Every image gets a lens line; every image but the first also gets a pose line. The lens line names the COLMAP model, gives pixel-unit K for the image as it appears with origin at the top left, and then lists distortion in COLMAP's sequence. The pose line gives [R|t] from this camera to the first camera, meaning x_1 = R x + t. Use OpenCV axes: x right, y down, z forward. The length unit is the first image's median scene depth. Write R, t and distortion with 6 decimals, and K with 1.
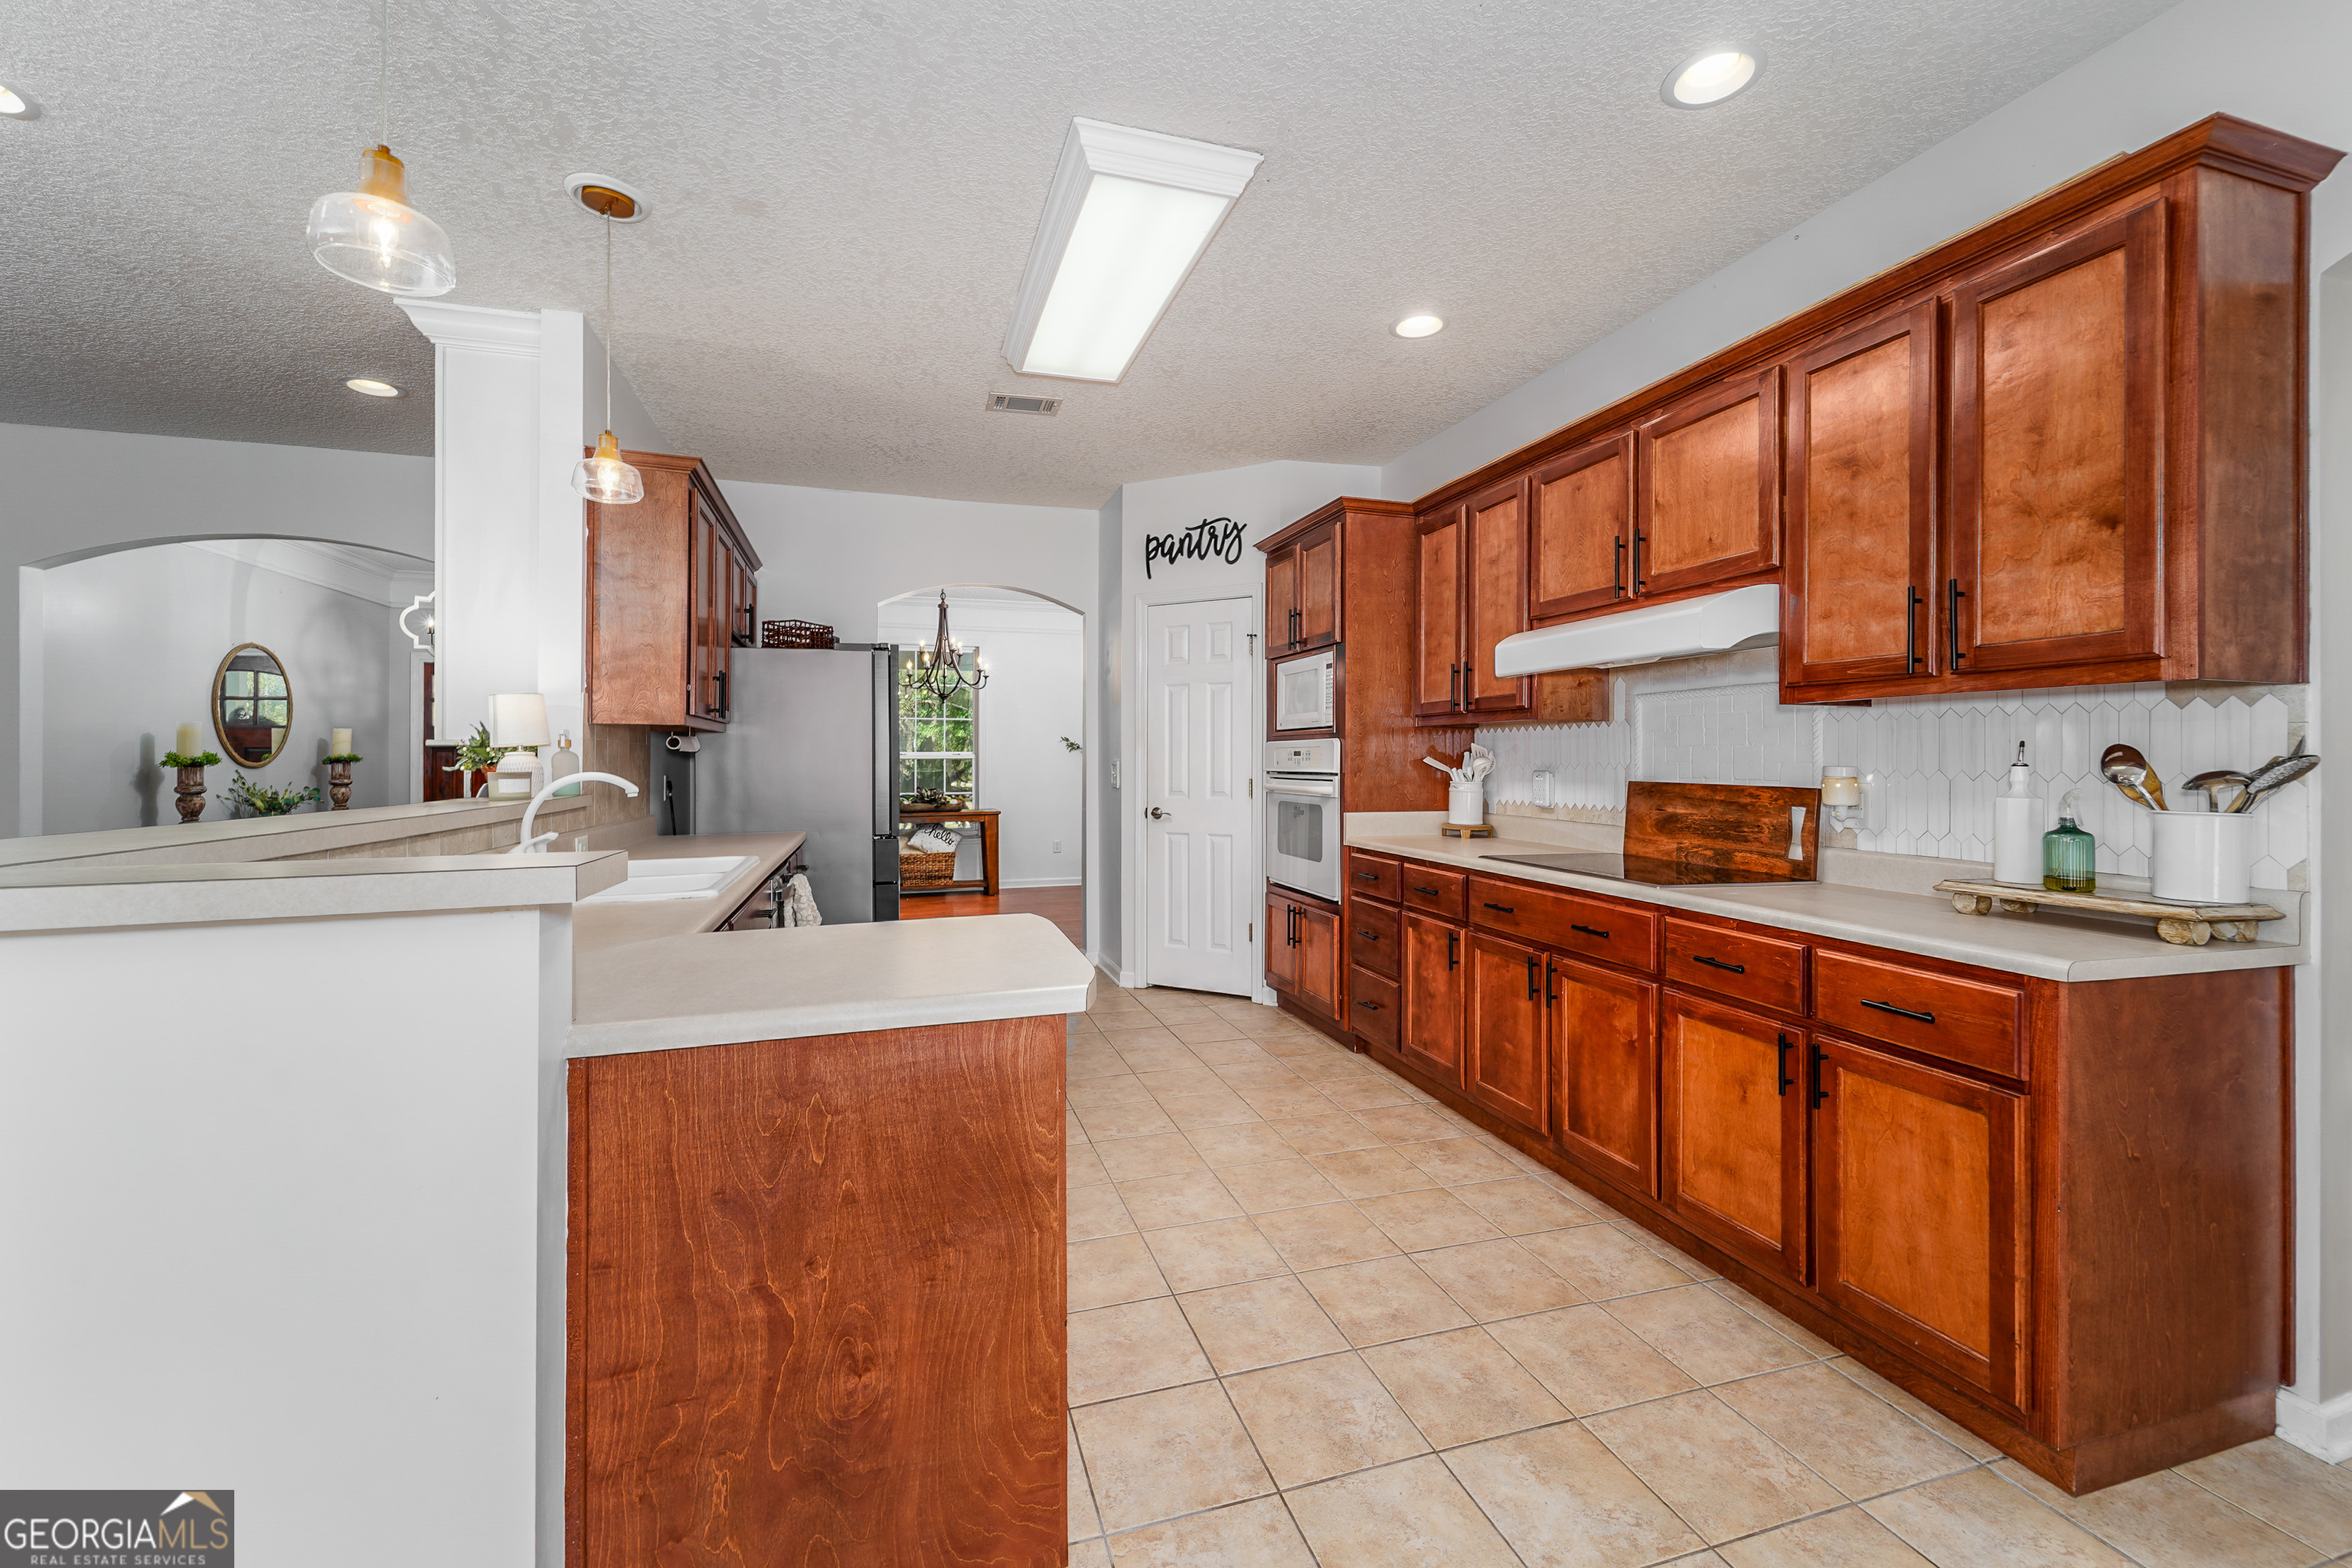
lens RADIAL K [[948.9, 0, 1169.0], [0, 948.9, 746.2], [0, 0, 1]] dist [0.017125, -0.003853]
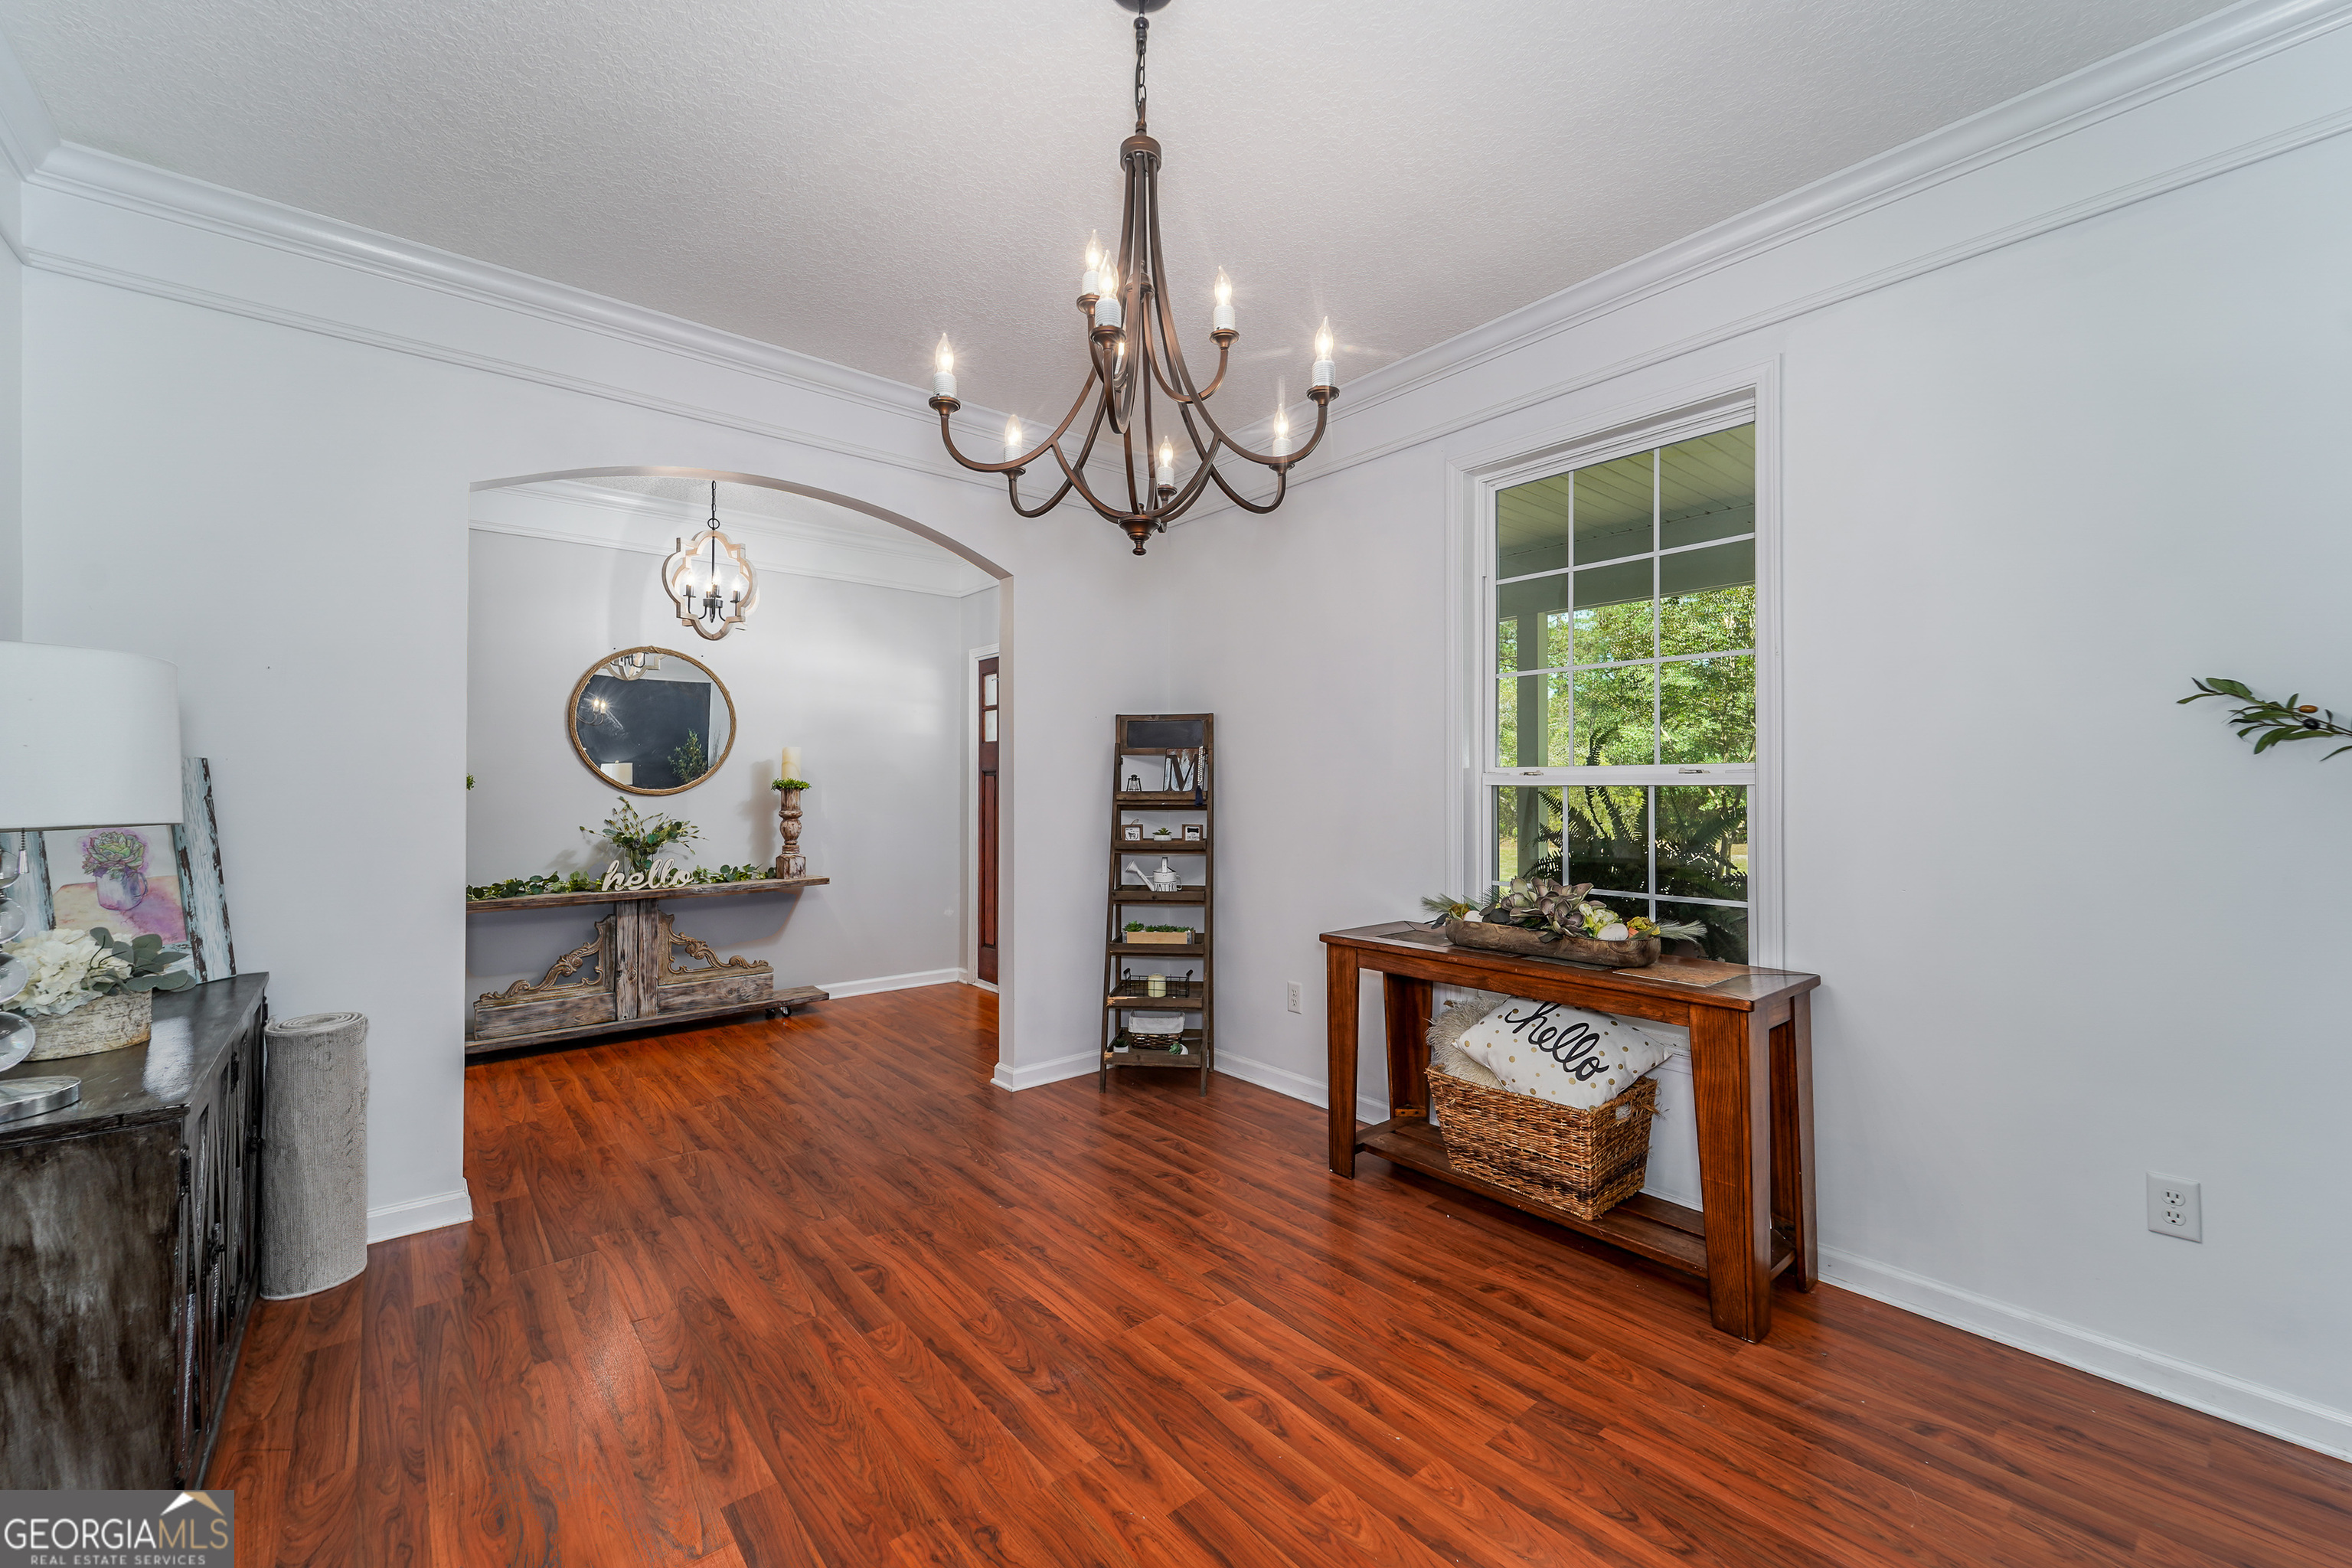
lens RADIAL K [[948.9, 0, 1181.7], [0, 948.9, 783.5], [0, 0, 1]] dist [0.017125, -0.003853]
pose [[0.385829, -0.006176, -0.922549, -0.020173], [0.011946, 0.999927, -0.001697, 0.036757], [0.922493, -0.010366, 0.385875, 2.498463]]
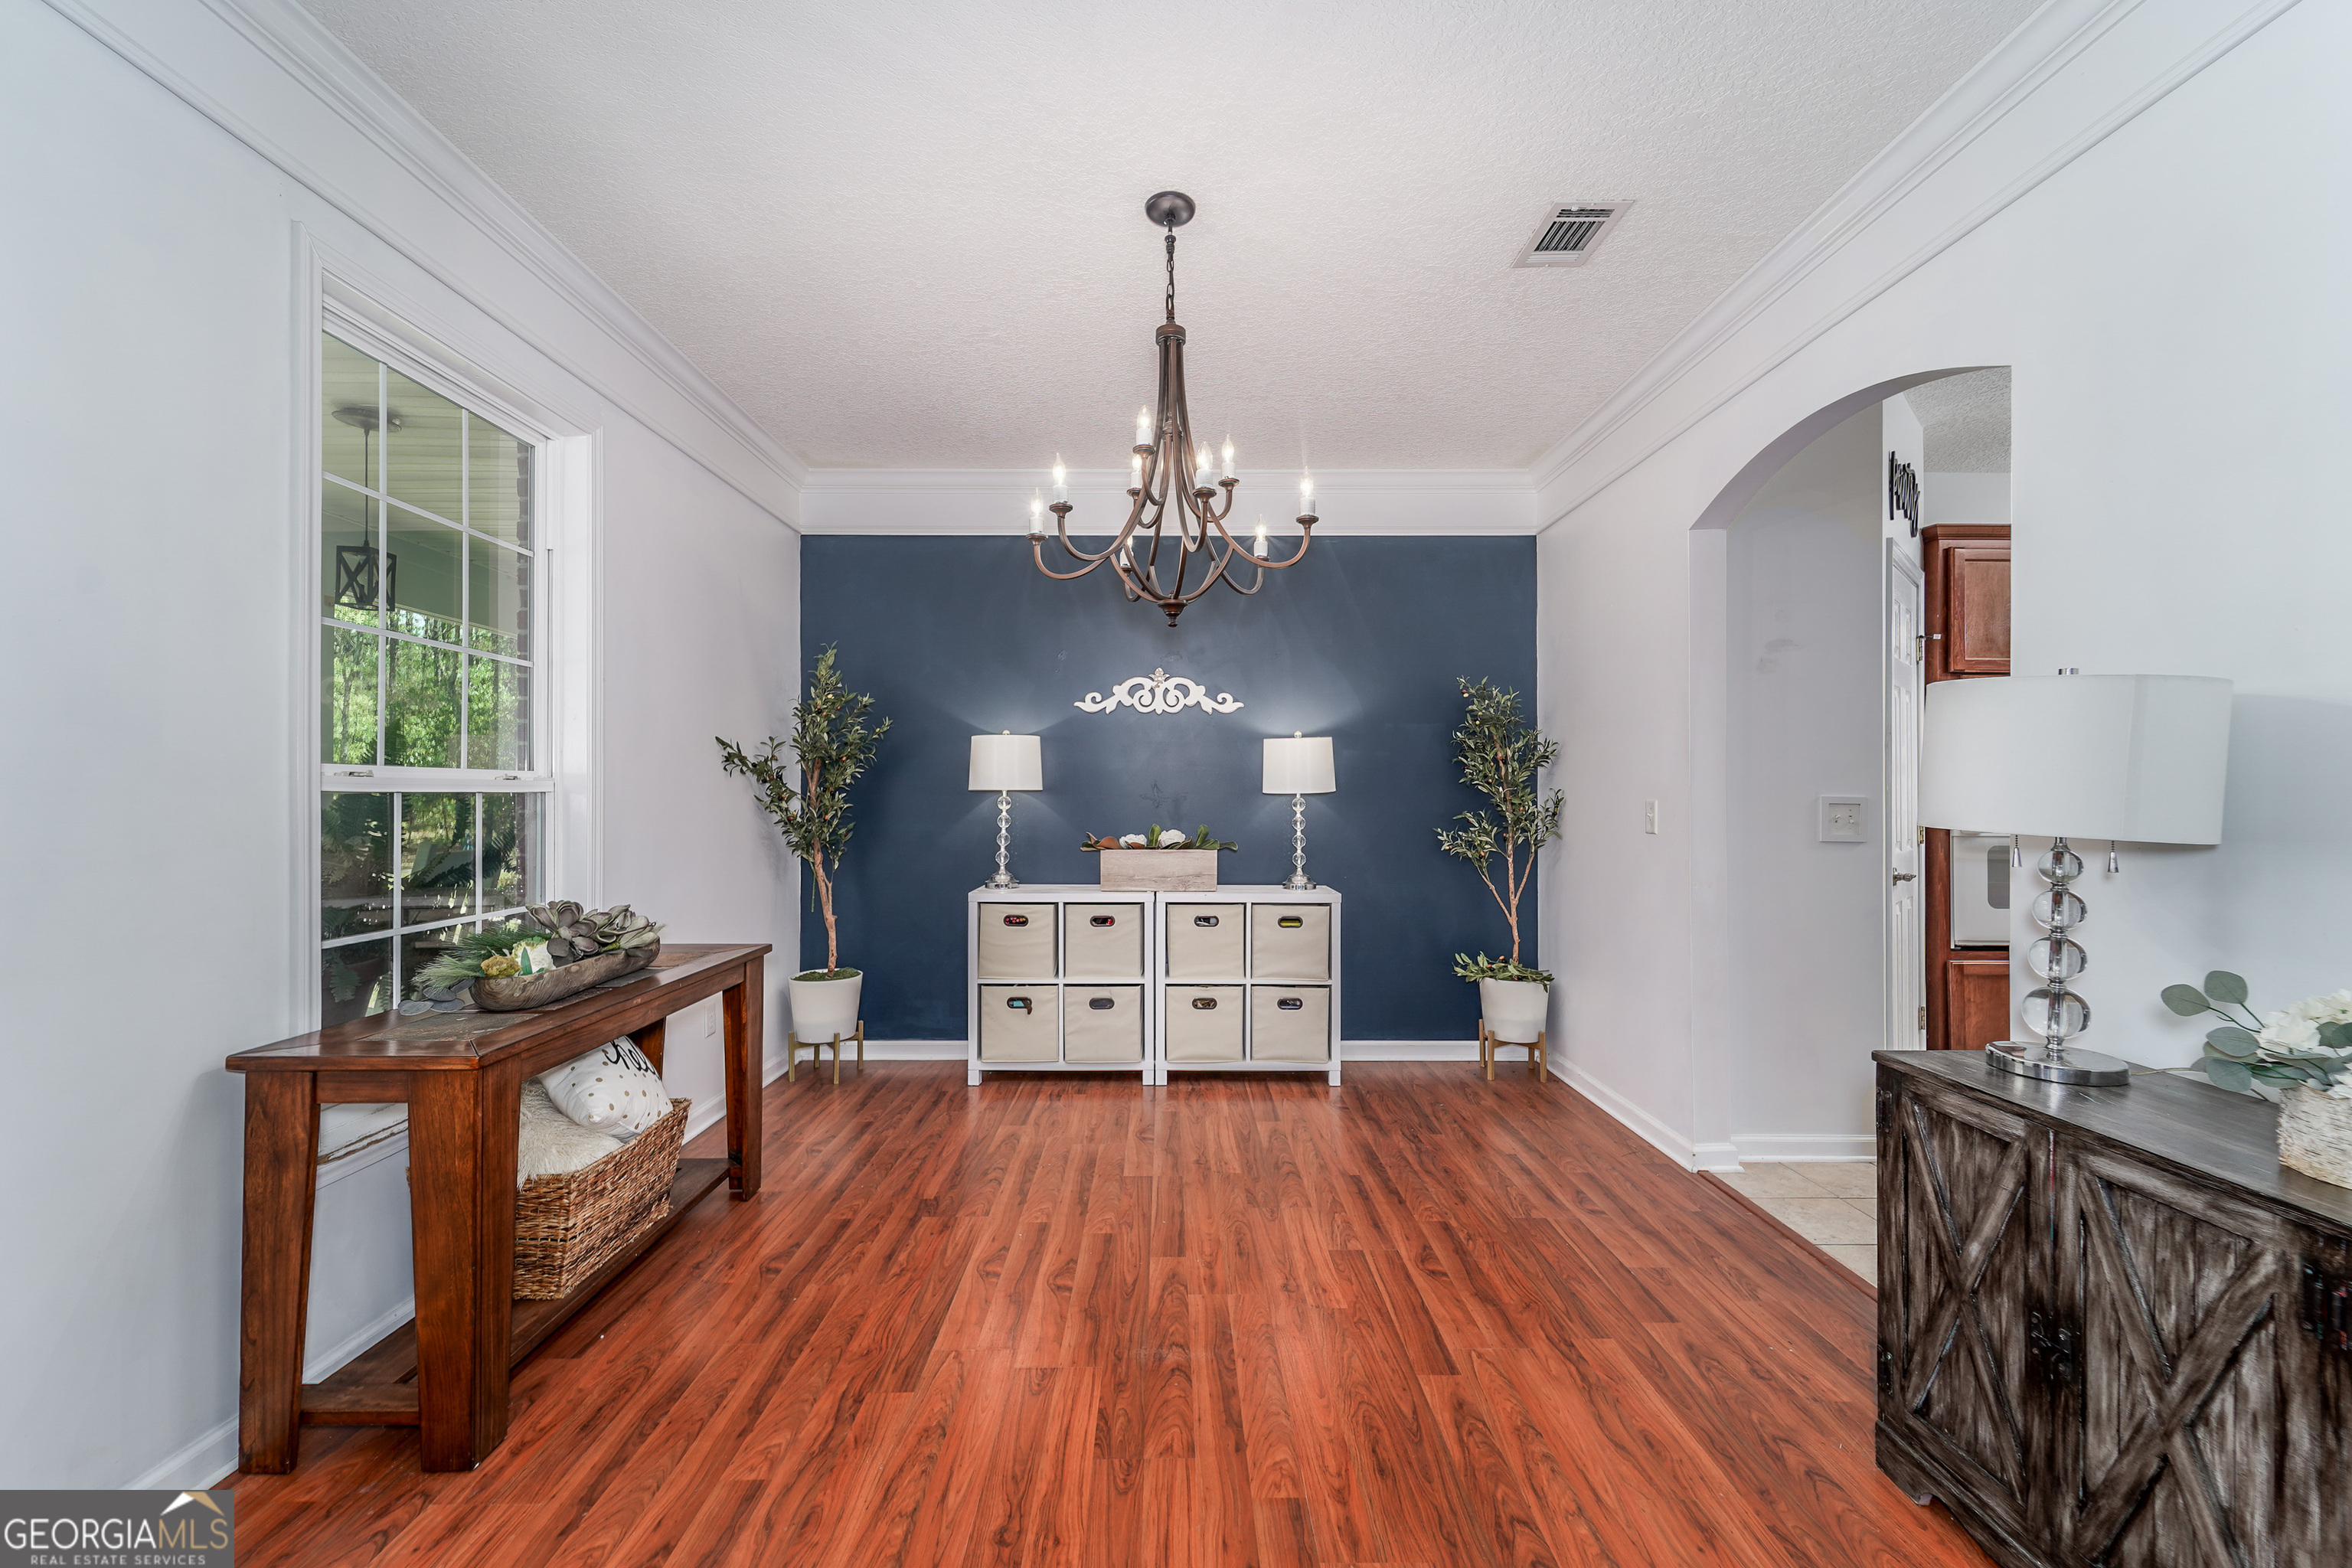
lens RADIAL K [[948.9, 0, 1159.0], [0, 948.9, 789.0], [0, 0, 1]] dist [0.017125, -0.003853]
pose [[0.305514, 0.000926, 0.952187, -1.522027], [-0.008582, 0.999962, 0.001781, 0.032752], [-0.952149, -0.008716, 0.305510, 2.458072]]
